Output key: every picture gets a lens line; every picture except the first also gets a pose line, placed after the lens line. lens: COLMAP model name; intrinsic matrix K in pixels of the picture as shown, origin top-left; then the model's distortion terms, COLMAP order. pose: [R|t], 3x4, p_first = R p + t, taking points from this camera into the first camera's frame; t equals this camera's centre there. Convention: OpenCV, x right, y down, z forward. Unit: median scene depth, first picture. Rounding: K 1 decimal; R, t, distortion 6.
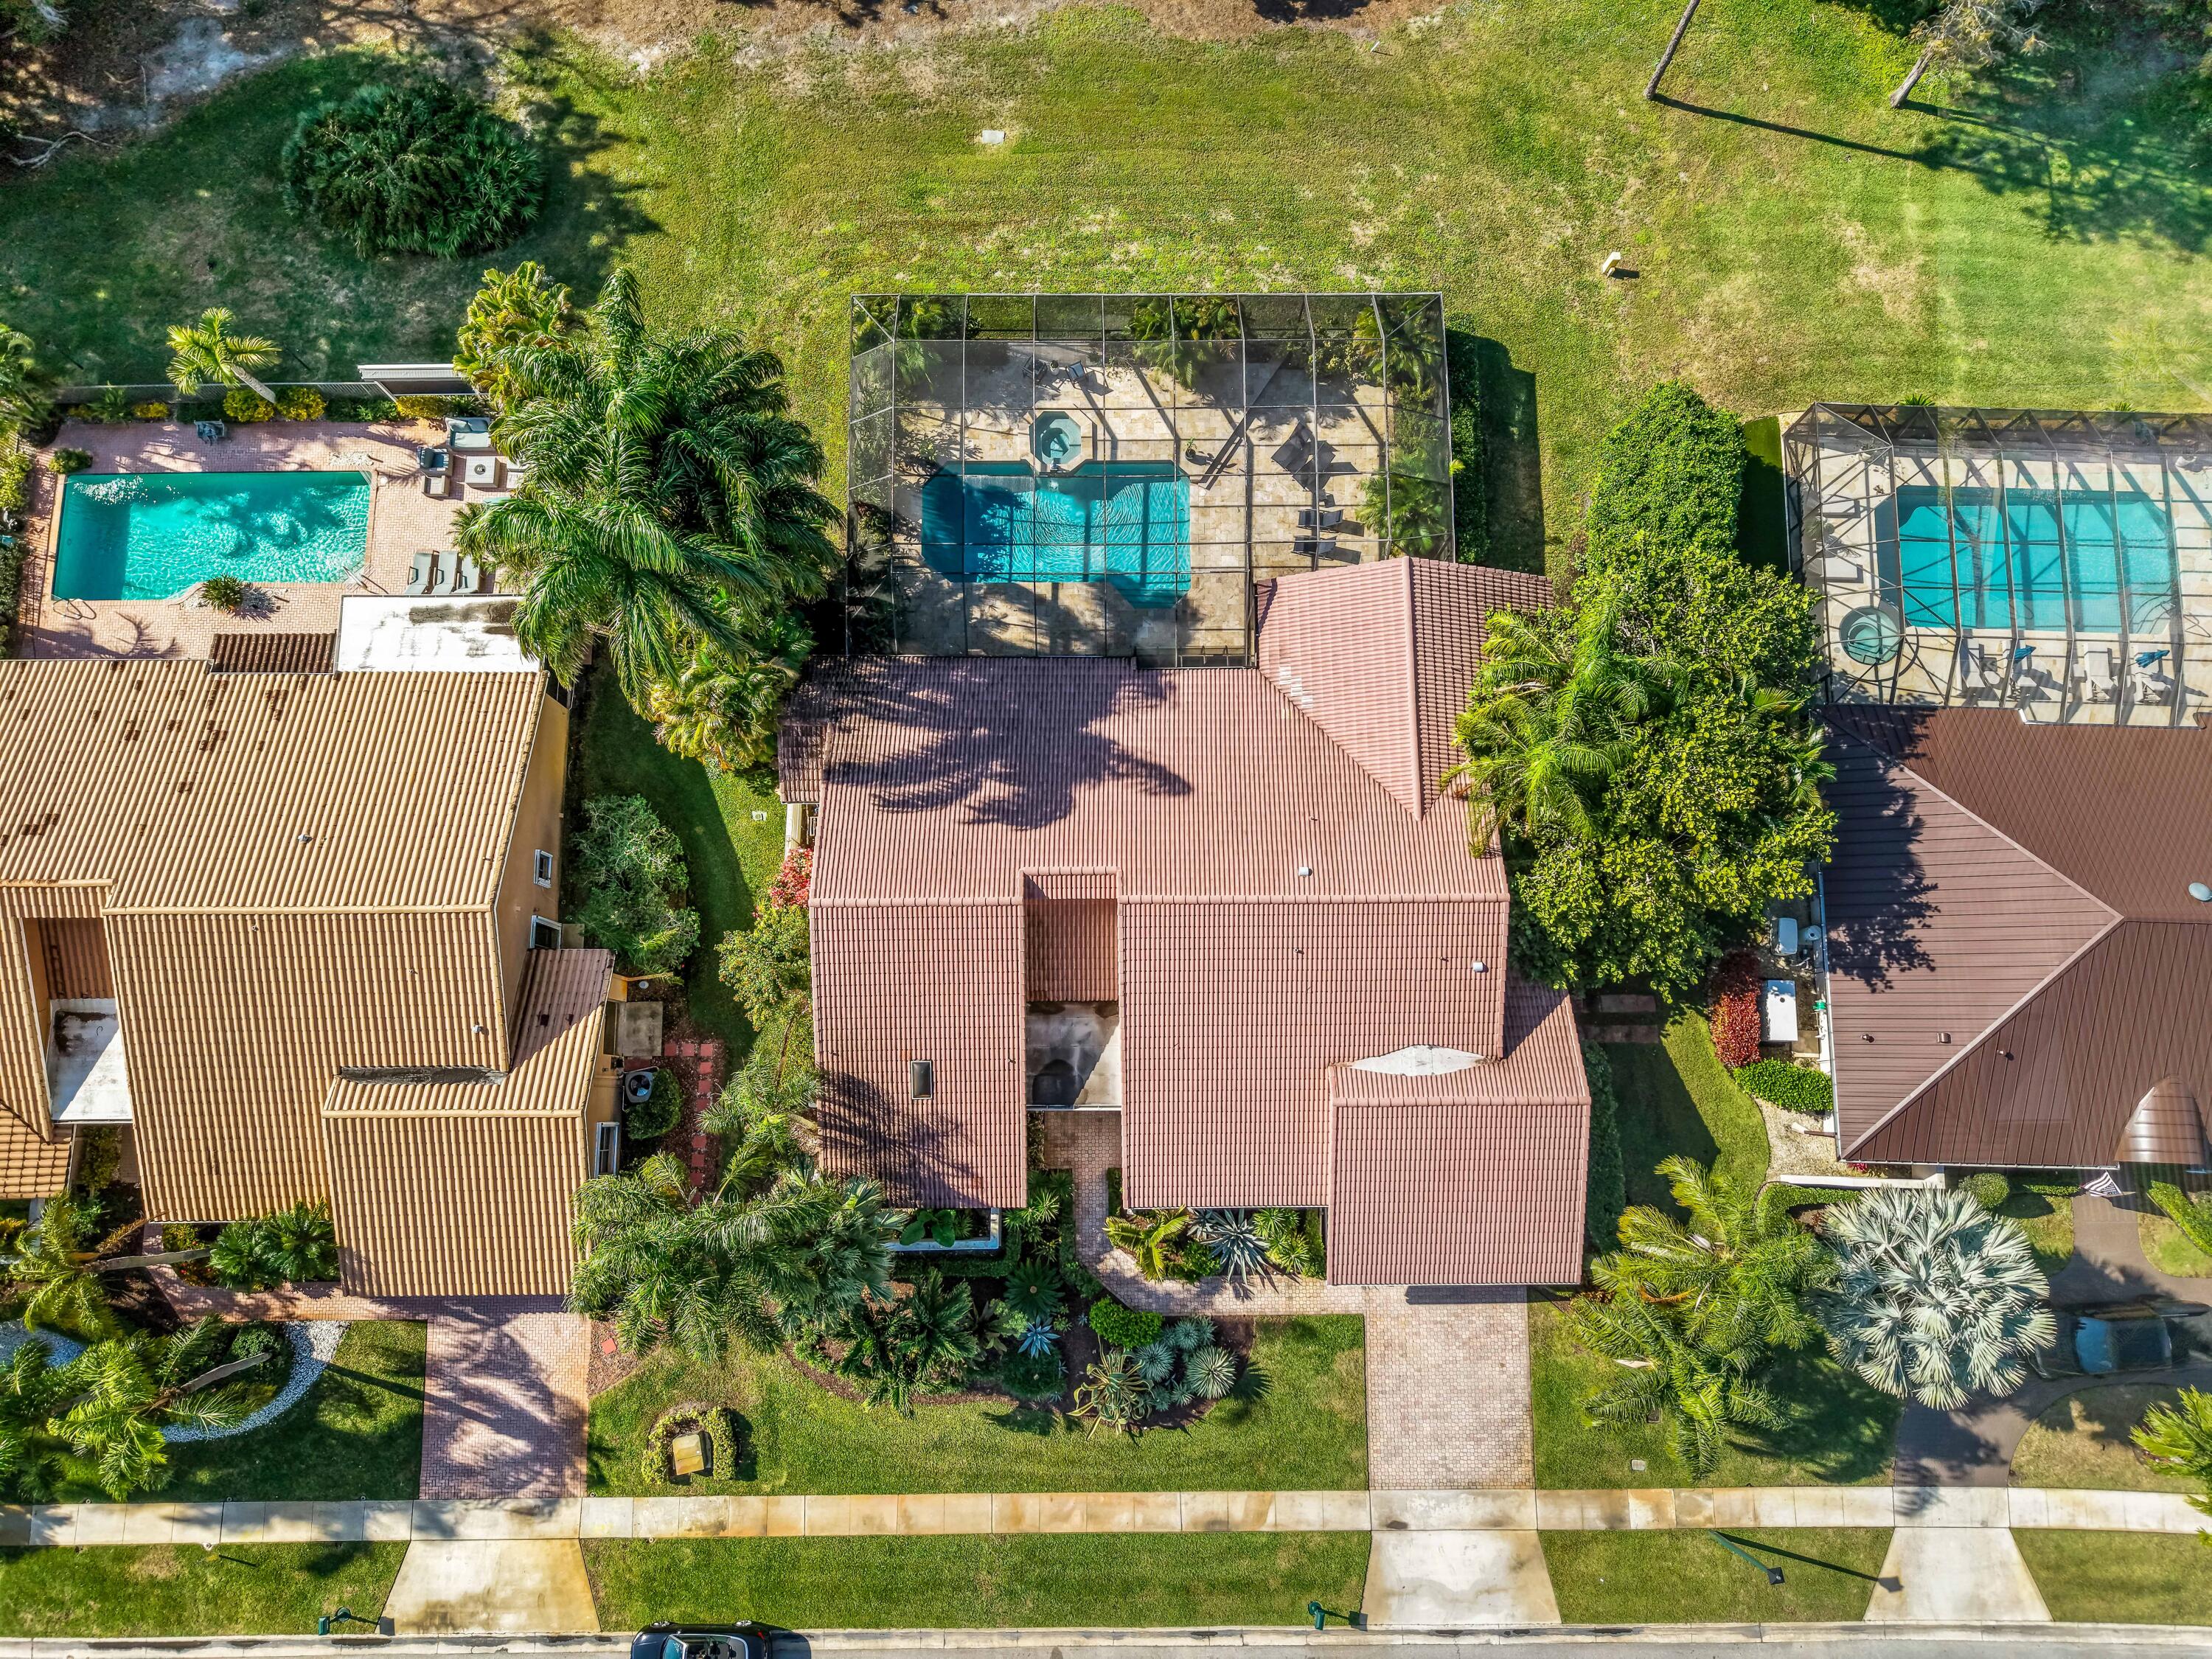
lens RADIAL K [[1471.4, 0, 1103.4], [0, 1471.4, 819.8], [0, 0, 1]] dist [0.039097, -0.042180]
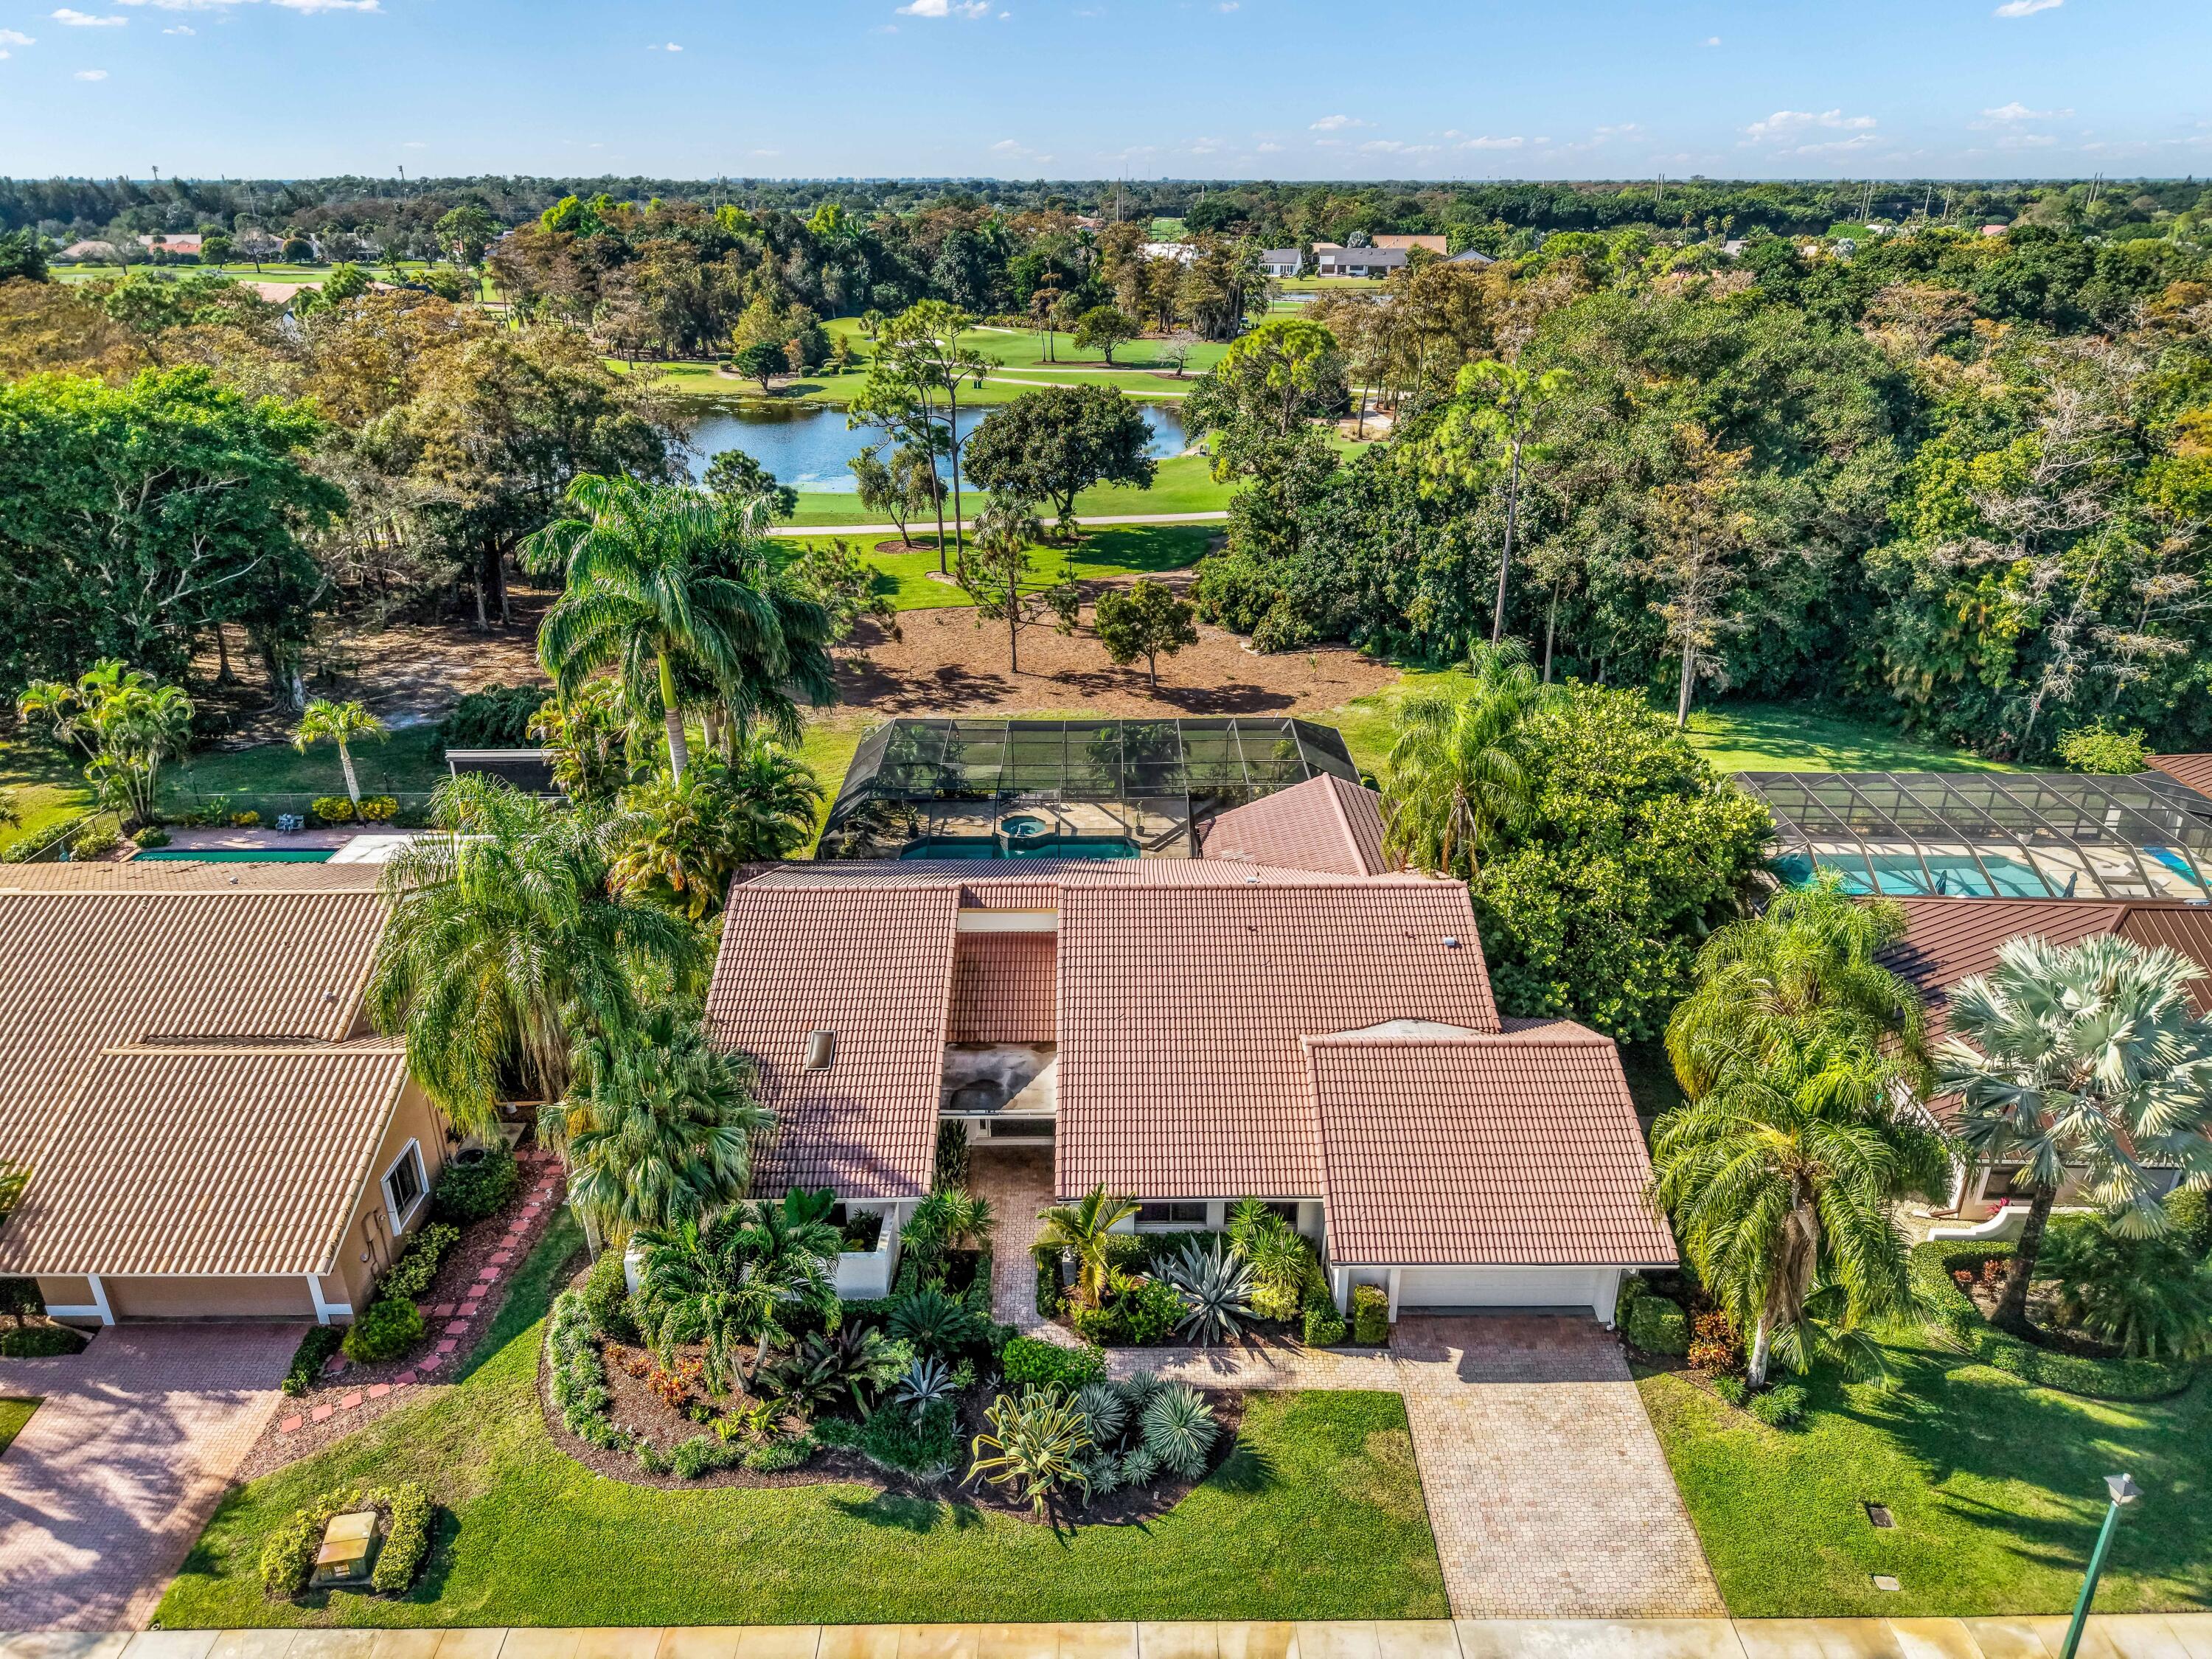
lens RADIAL K [[1471.4, 0, 1097.6], [0, 1471.4, 849.7], [0, 0, 1]] dist [0.039097, -0.042180]
pose [[0.999954, 0.000543, -0.009541, 0.041410], [-0.008122, 0.574379, -0.818549, 0.764836], [0.005036, 0.818589, 0.574357, 0.400606]]
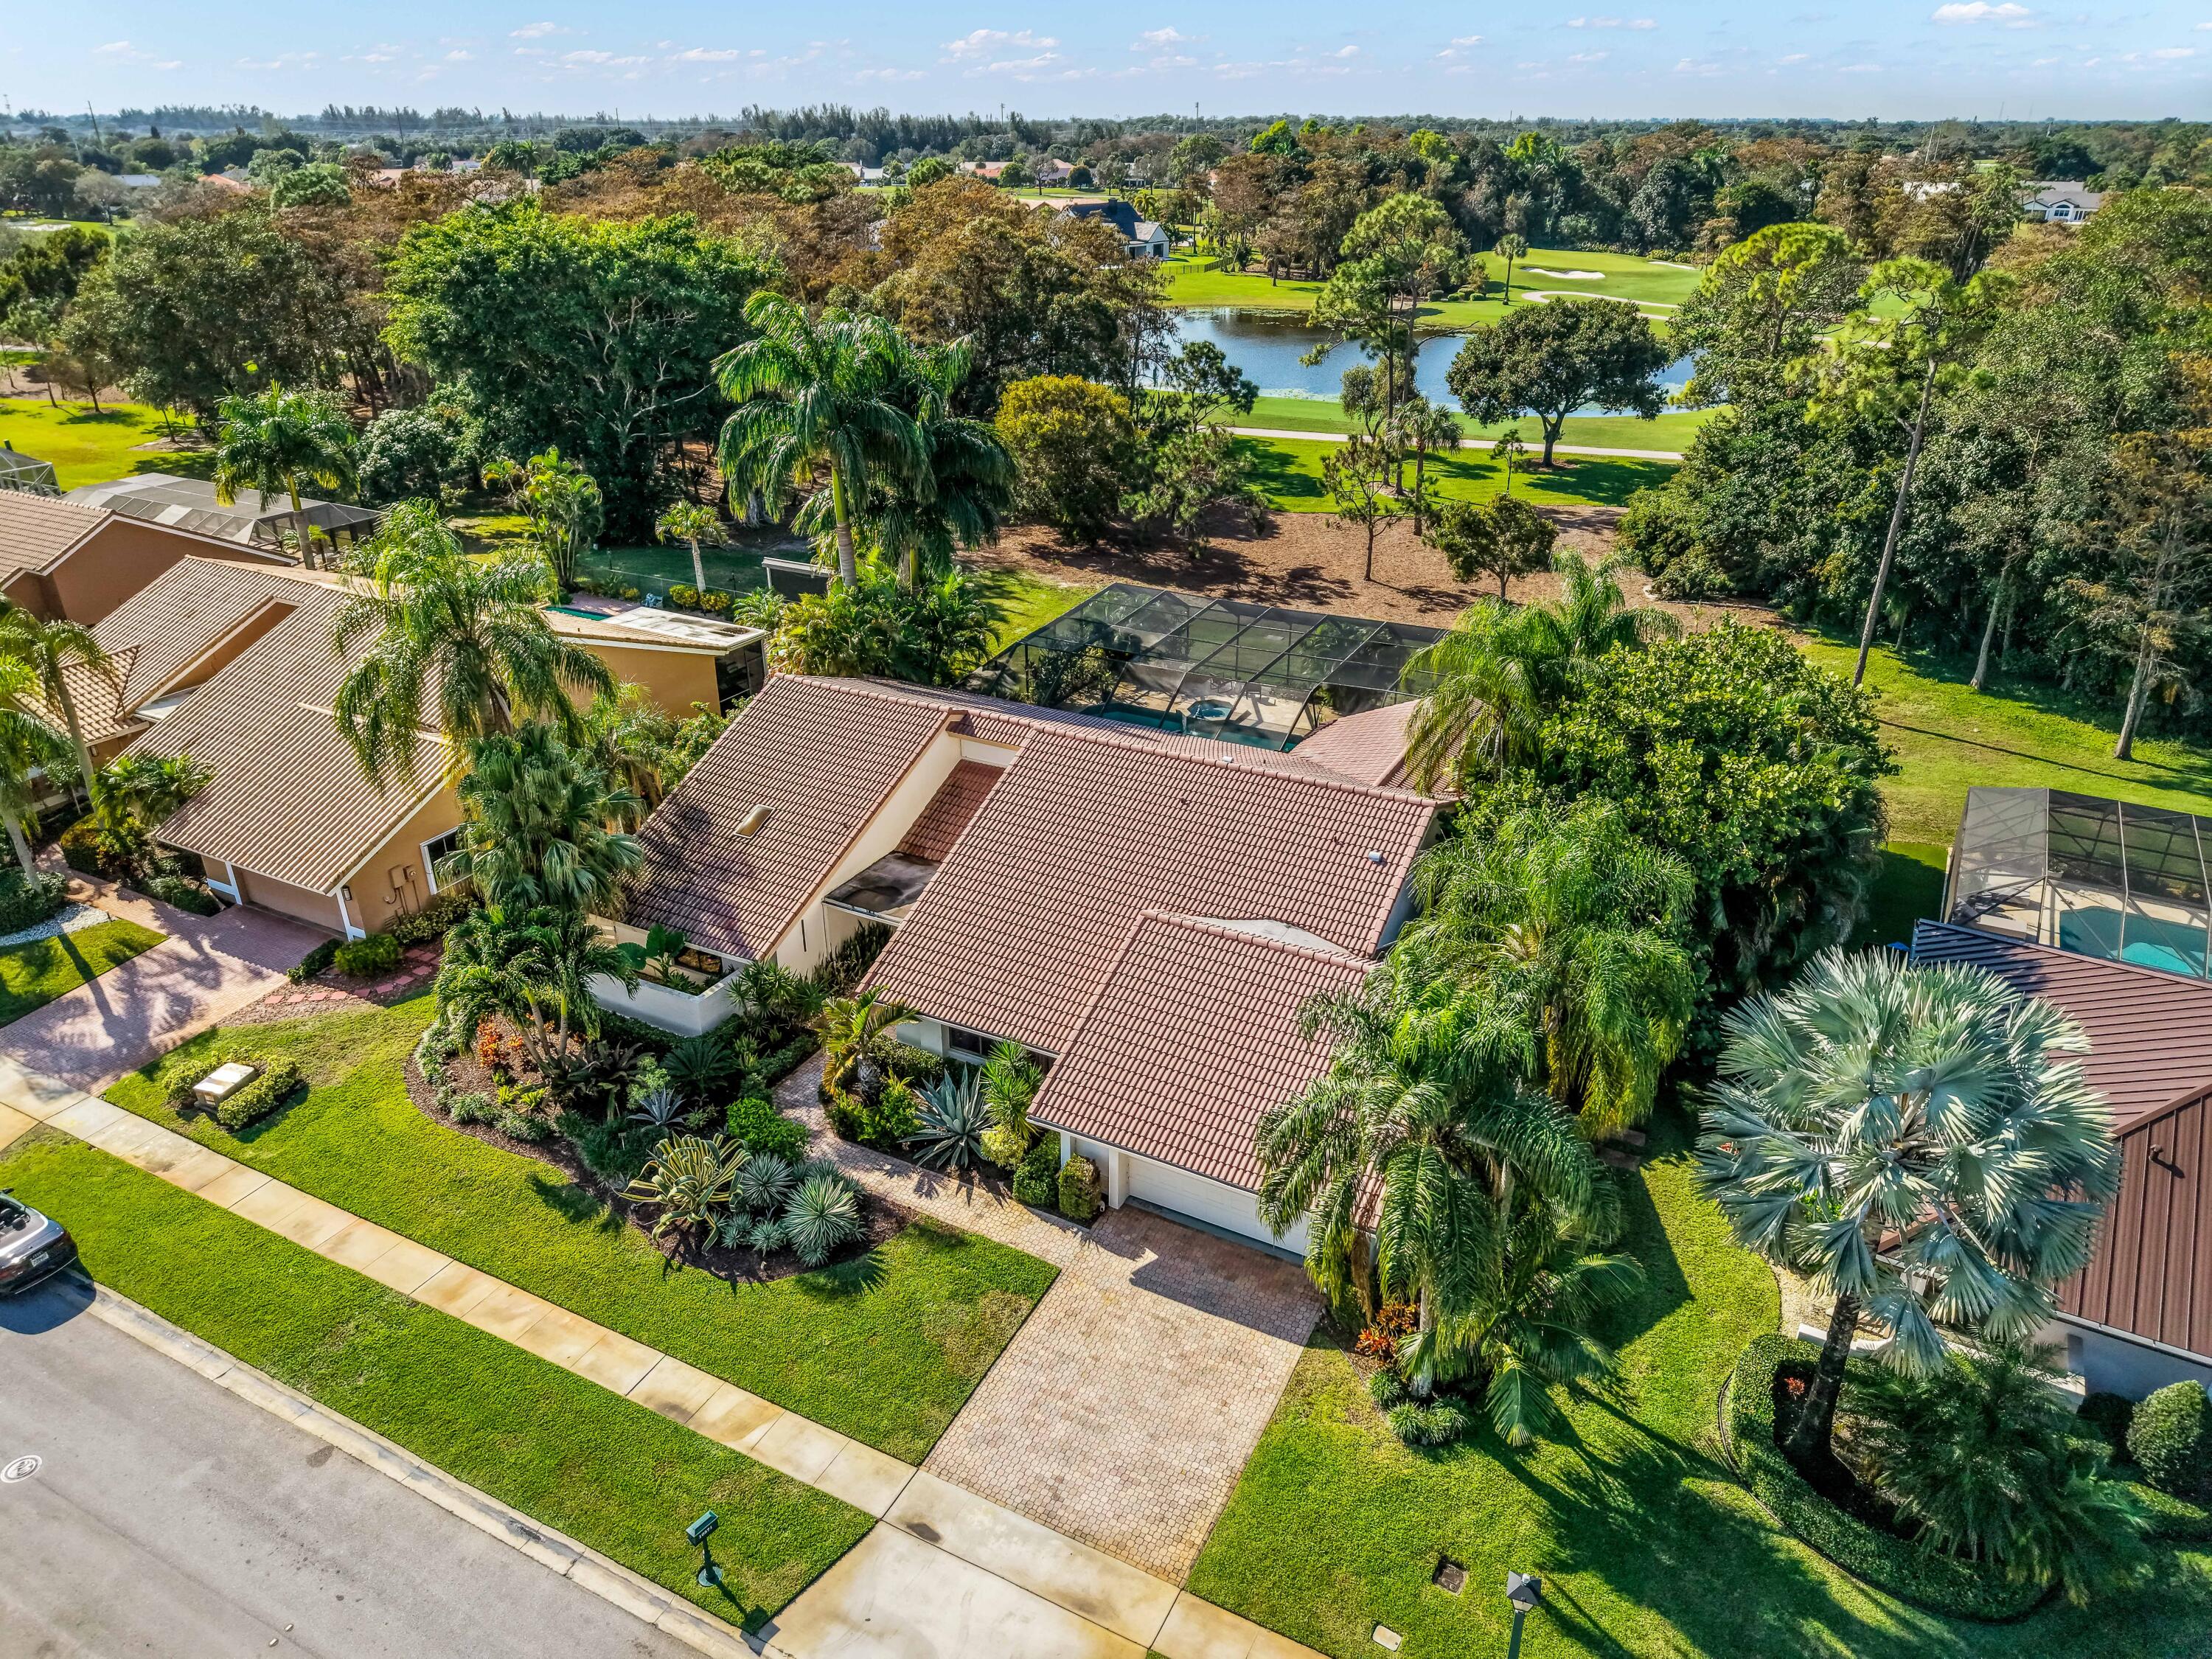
lens RADIAL K [[1471.4, 0, 1099.8], [0, 1471.4, 836.9], [0, 0, 1]] dist [0.039097, -0.042180]
pose [[0.880231, 0.206411, -0.427304, 0.434218], [-0.466410, 0.542329, -0.698814, 0.685890], [0.087496, 0.814416, 0.573646, 0.480423]]
